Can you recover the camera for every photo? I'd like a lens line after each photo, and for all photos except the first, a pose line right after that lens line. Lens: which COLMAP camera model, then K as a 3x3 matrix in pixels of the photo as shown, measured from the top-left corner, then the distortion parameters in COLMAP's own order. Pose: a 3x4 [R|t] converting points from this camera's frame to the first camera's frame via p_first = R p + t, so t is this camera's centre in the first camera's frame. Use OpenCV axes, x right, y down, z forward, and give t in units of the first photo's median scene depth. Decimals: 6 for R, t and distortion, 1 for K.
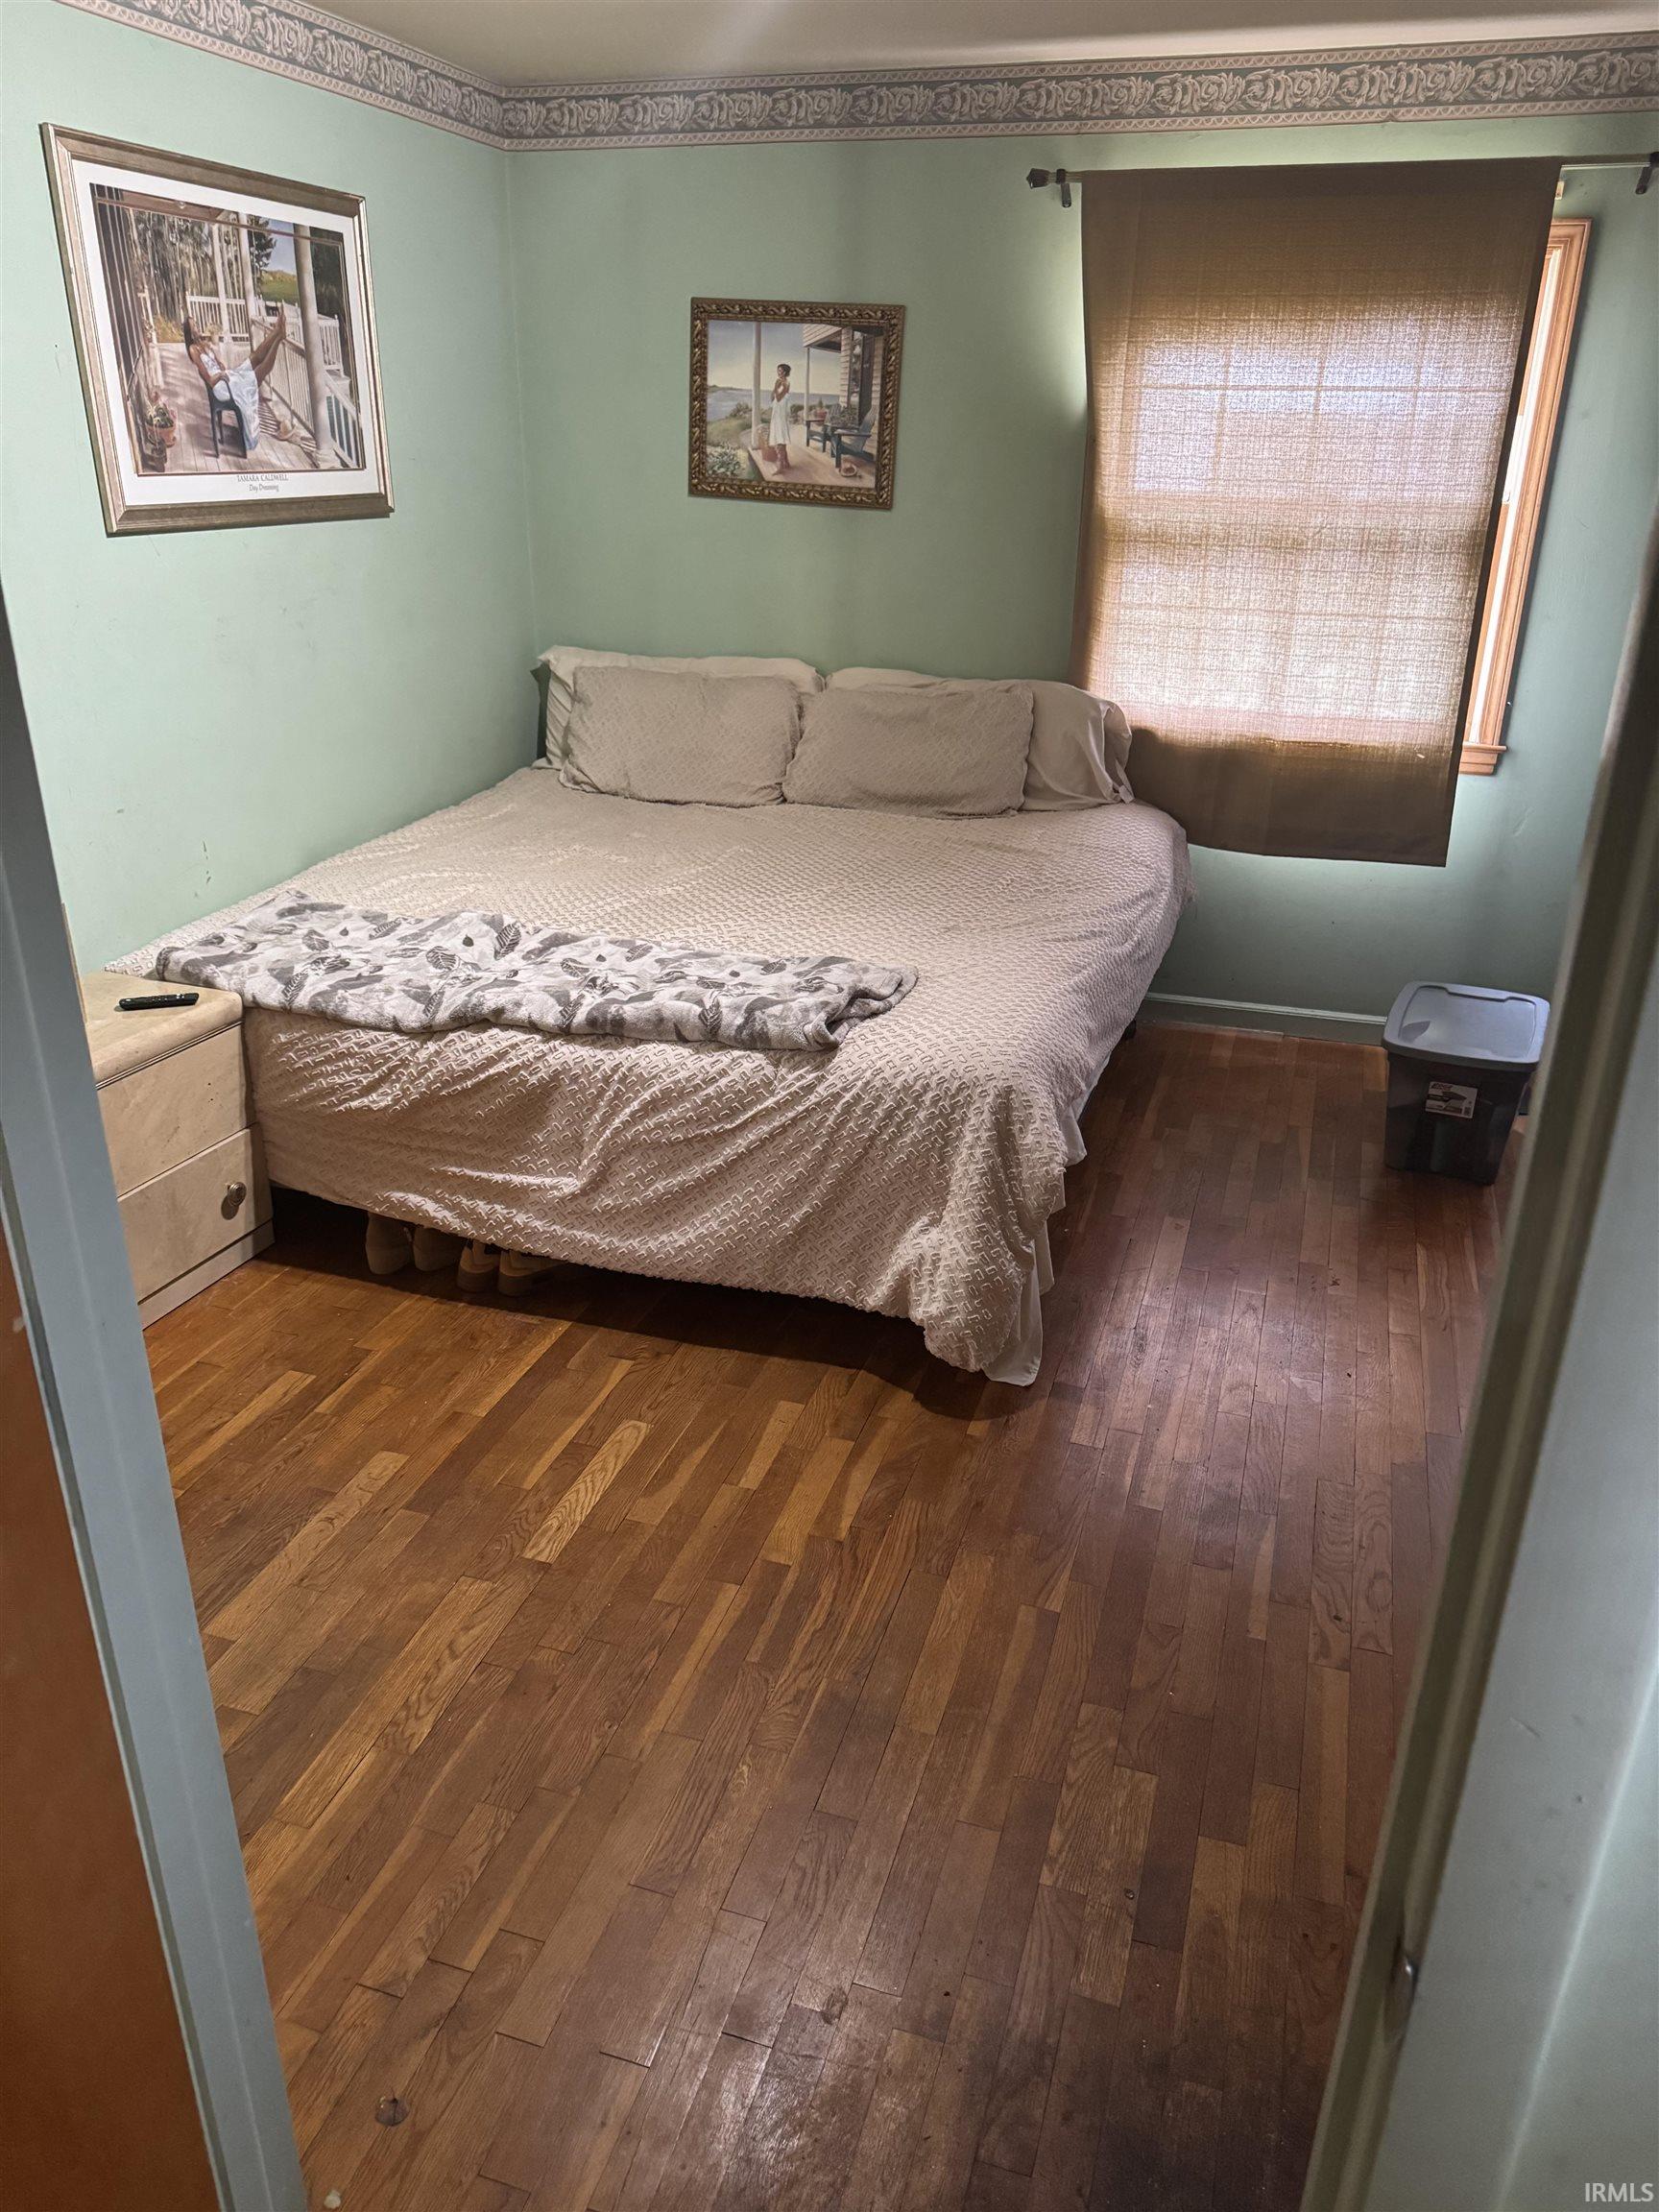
lens RADIAL K [[1560.1, 0, 835.2], [0, 1560.1, 1100.0], [0, 0, 1]] dist [0.132751, -0.231686]
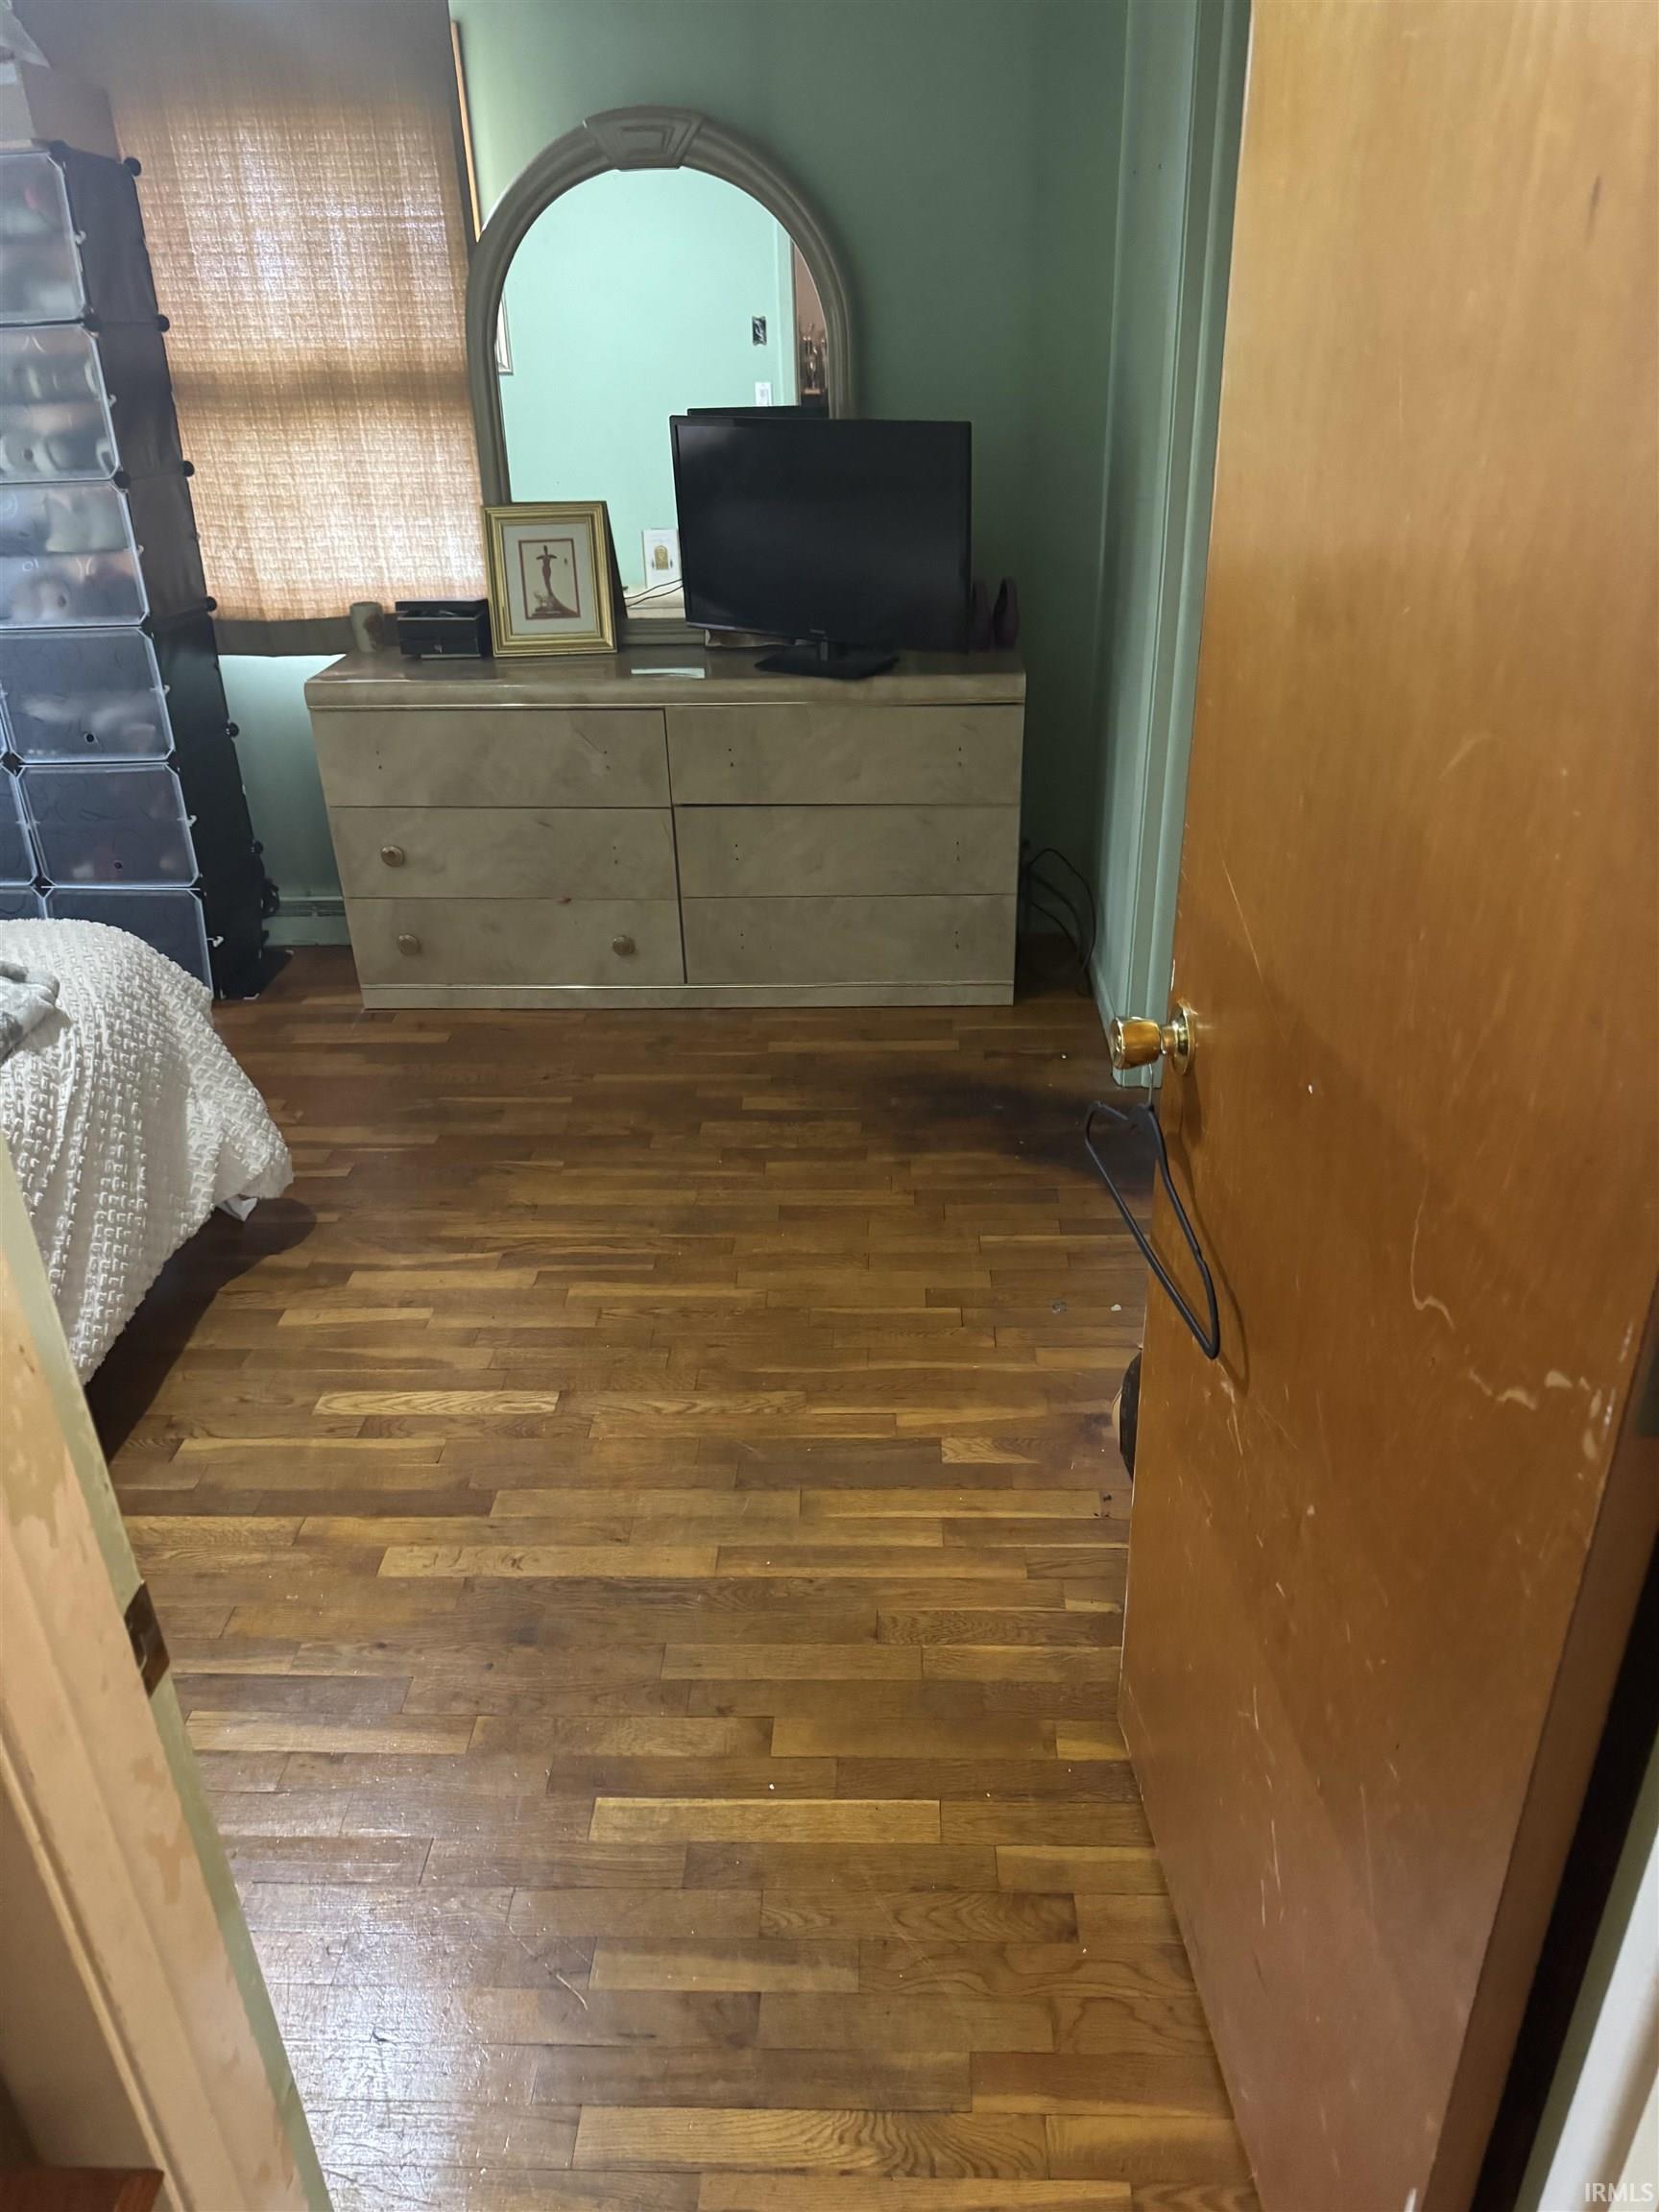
lens RADIAL K [[1580.4, 0, 829.5], [0, 1580.4, 1106.0], [0, 0, 1]] dist [0.055931, -0.052485]
pose [[-0.261252, -0.443199, 0.857509, -0.806260], [0.403813, 0.756709, 0.514128, -0.242570], [-0.876746, 0.480590, -0.018722, 0.602473]]
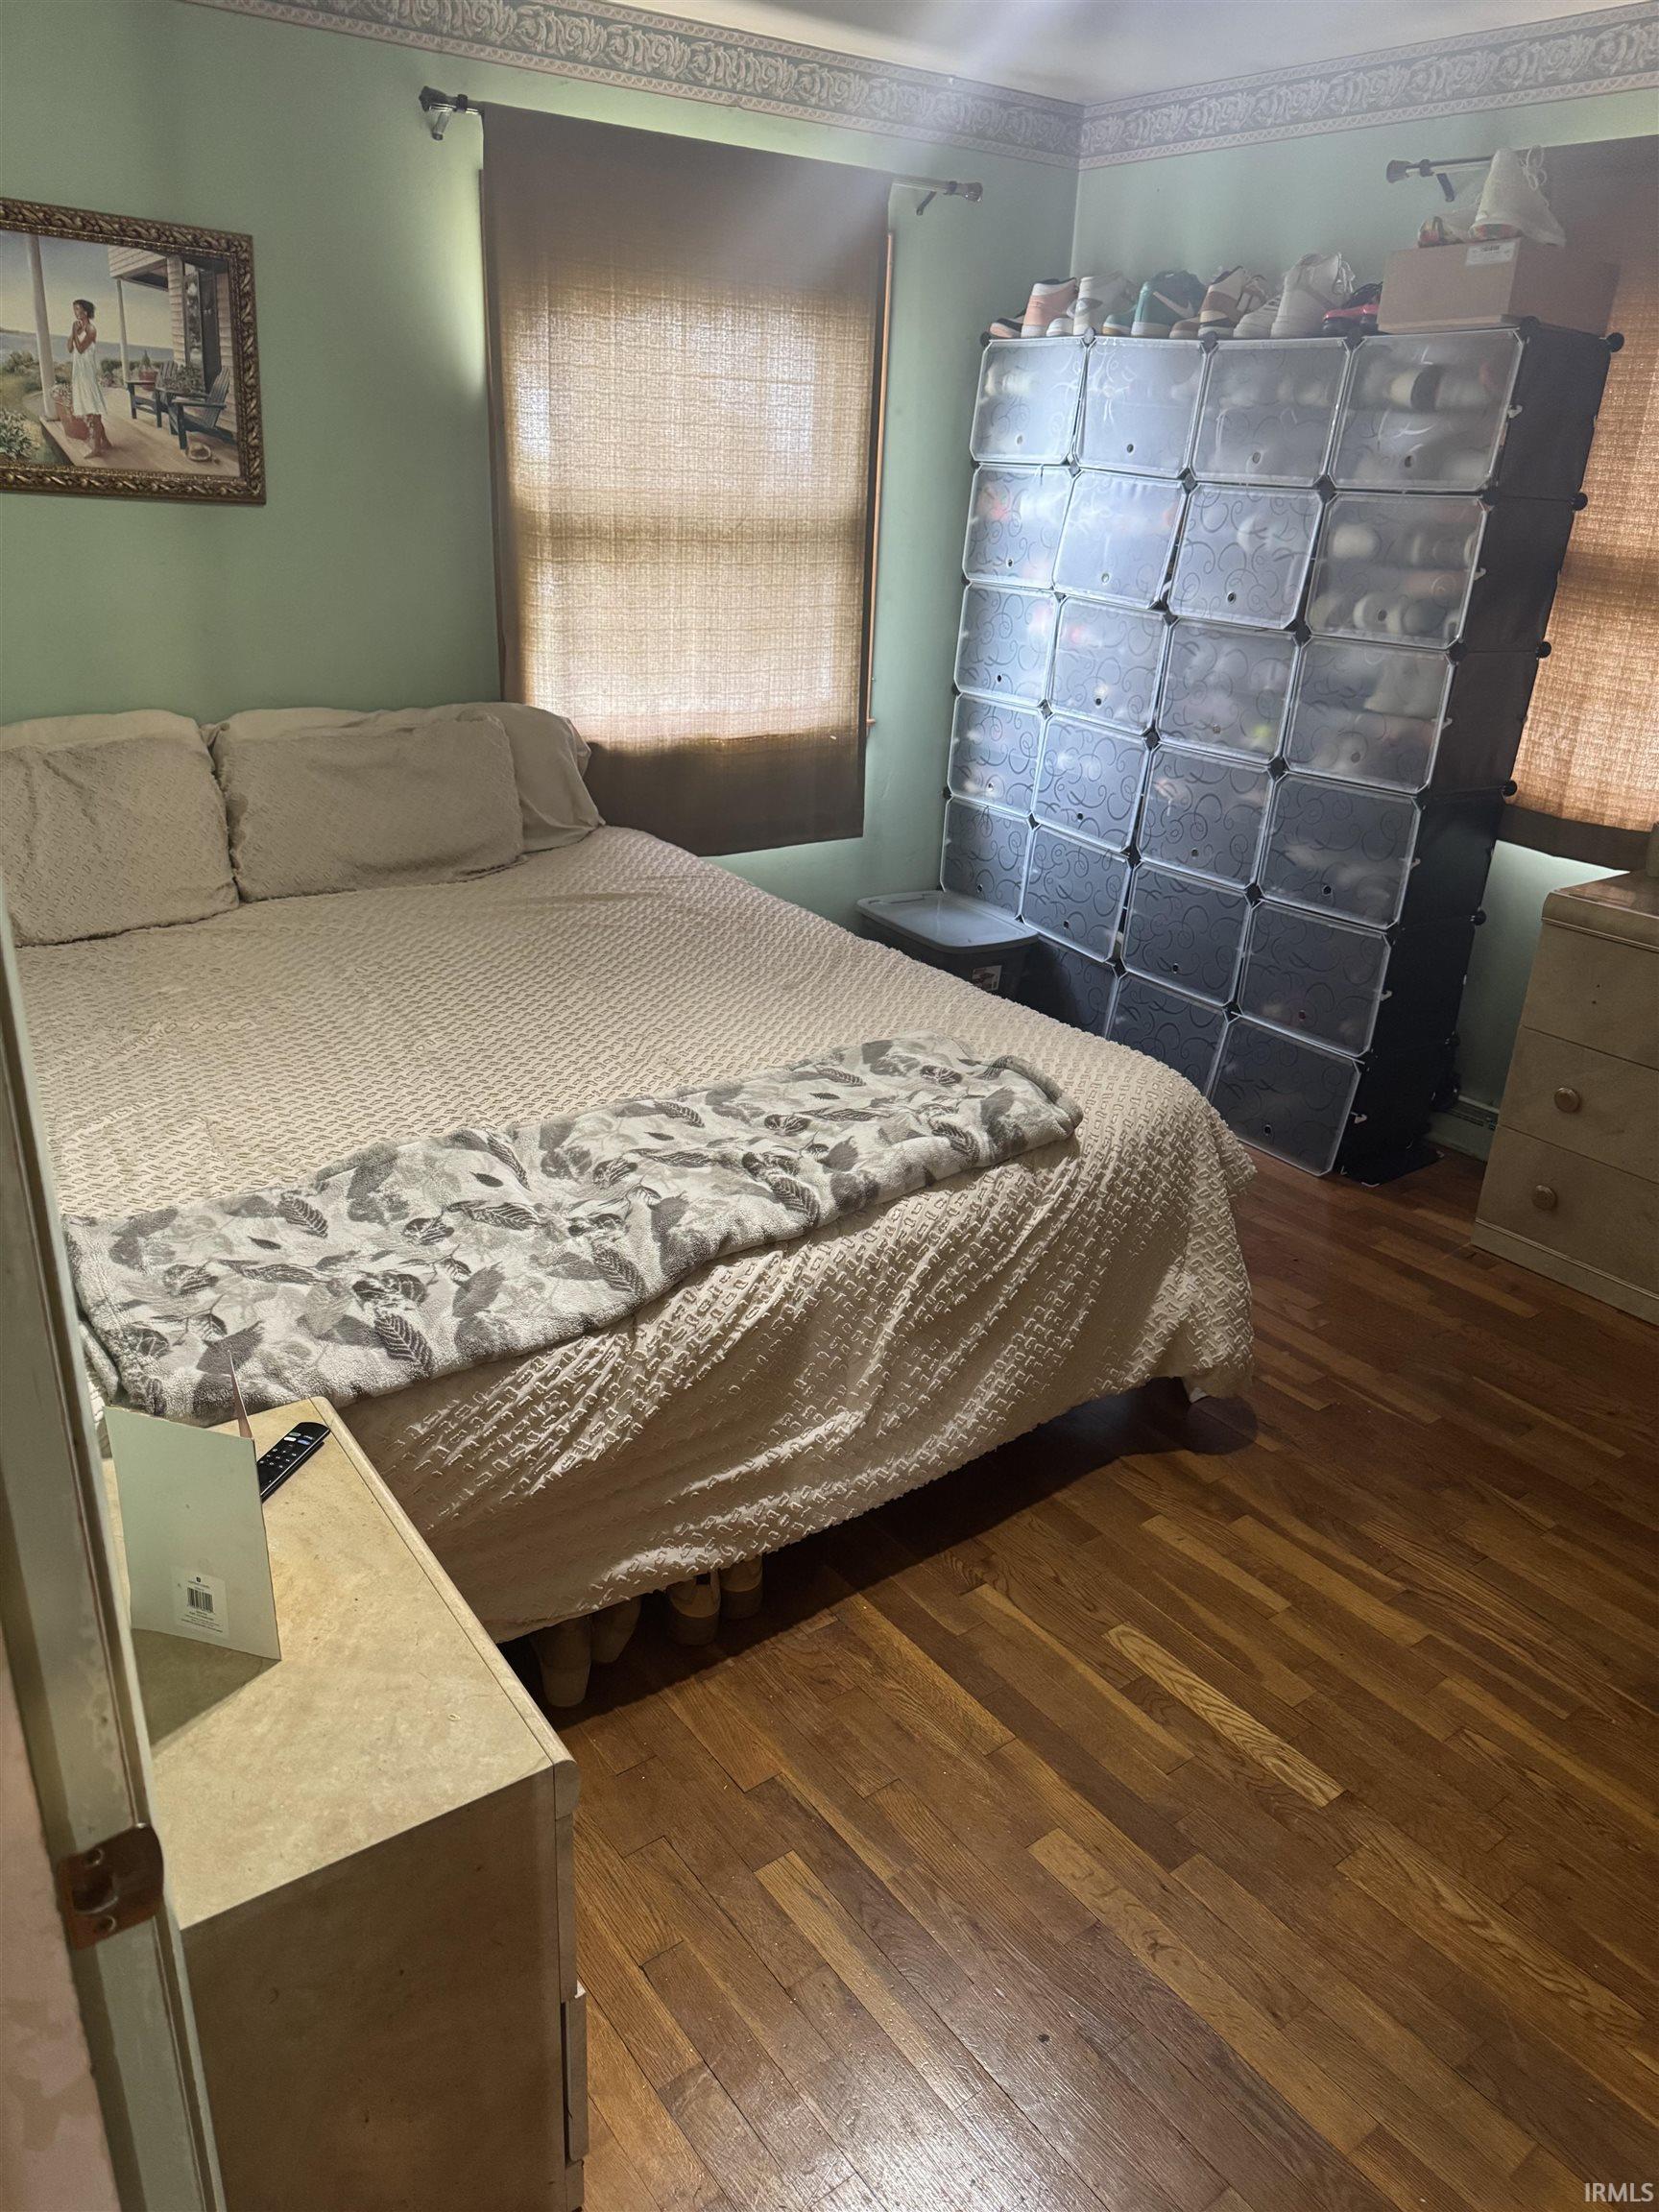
lens RADIAL K [[1580.4, 0, 829.5], [0, 1580.4, 1106.0], [0, 0, 1]] dist [0.055931, -0.052485]
pose [[0.575825, -0.304581, 0.758720, -0.676700], [0.290700, 0.943646, 0.158192, -0.203099], [-0.764146, 0.129469, 0.631917, 0.488293]]
